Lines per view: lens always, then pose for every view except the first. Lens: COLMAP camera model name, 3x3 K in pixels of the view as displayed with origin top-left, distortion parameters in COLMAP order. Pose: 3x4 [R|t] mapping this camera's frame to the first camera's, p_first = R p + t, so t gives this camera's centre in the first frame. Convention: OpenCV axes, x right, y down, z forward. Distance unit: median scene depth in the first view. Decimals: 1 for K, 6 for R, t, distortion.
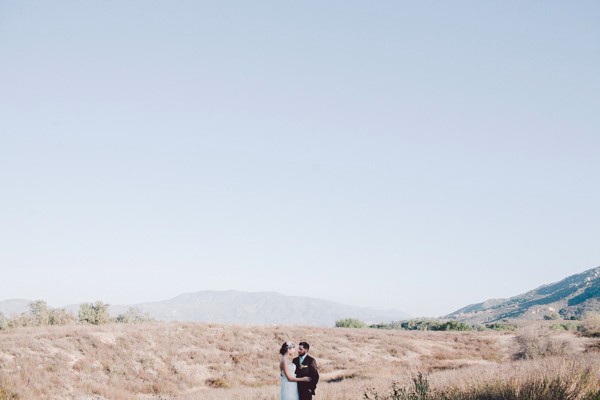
lens RADIAL K [[582.1, 0, 300.0], [0, 582.1, 200.0], [0, 0, 1]] dist [-0.074295, 0.003193]
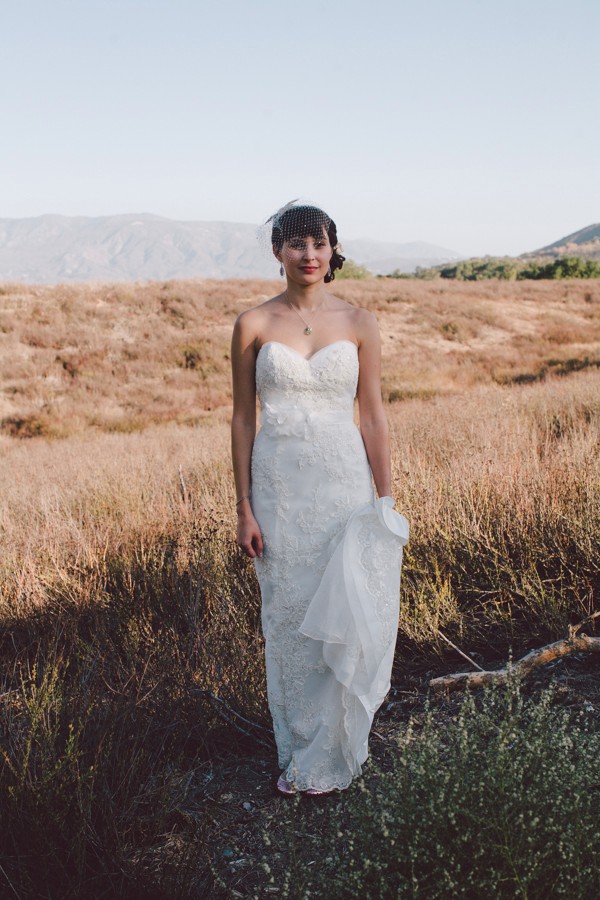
lens RADIAL K [[1278.0, 0, 300.0], [0, 1278.0, 450.0], [0, 0, 1]] dist [-0.151629, 0.042533]
pose [[0.996198, -0.055464, 0.067183, -0.012263], [0.029871, 0.941872, 0.334641, 0.032177], [-0.081839, -0.331362, 0.939948, 0.111394]]
